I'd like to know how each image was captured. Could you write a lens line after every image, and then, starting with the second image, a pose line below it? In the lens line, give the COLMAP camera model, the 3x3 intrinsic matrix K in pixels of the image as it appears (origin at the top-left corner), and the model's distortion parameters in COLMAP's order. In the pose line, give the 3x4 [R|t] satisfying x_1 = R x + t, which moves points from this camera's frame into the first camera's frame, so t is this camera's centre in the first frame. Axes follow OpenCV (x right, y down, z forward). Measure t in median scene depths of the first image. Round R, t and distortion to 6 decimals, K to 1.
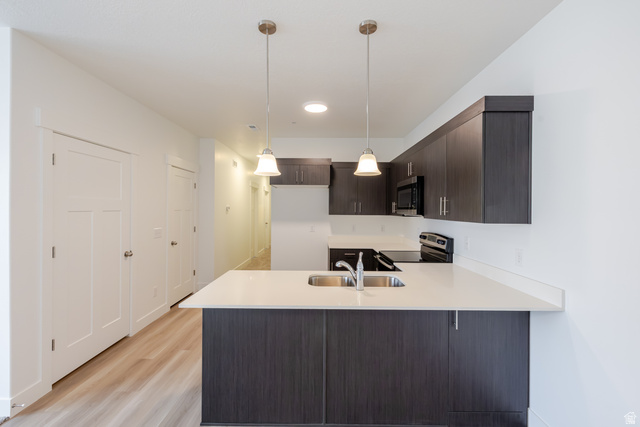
lens RADIAL K [[276.1, 0, 320.0], [0, 276.1, 213.5], [0, 0, 1]] dist [0.000103, -0.000004]
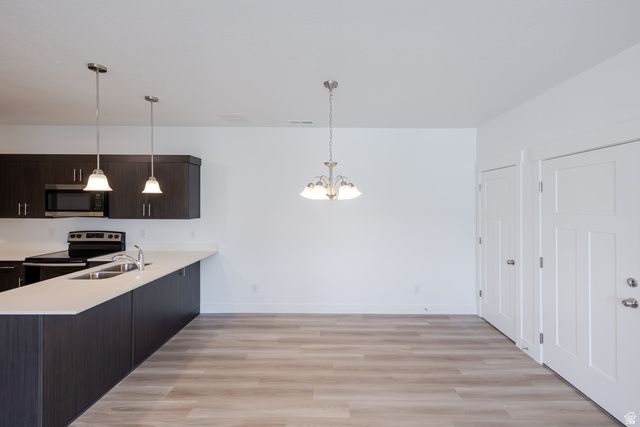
lens RADIAL K [[272.7, 0, 327.0], [0, 272.7, 199.9], [0, 0, 1]] dist [0.002261, 0.000383]
pose [[0.012767, 0.004807, 0.999907, -0.848591], [0.008782, 0.999949, -0.004920, -0.053105], [-0.999880, 0.008844, 0.012724, -0.009443]]
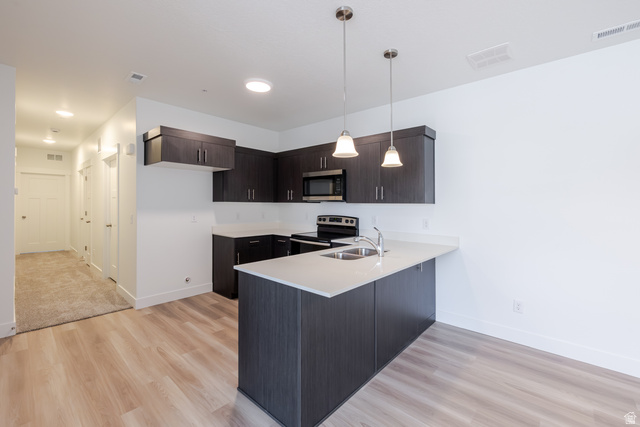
lens RADIAL K [[272.7, 0, 327.0], [0, 272.7, 199.9], [0, 0, 1]] dist [0.002261, 0.000383]
pose [[0.663273, 0.011074, 0.748295, -0.622436], [0.004694, 0.999809, -0.018957, 0.026733], [-0.748362, 0.016086, 0.663095, 0.229228]]
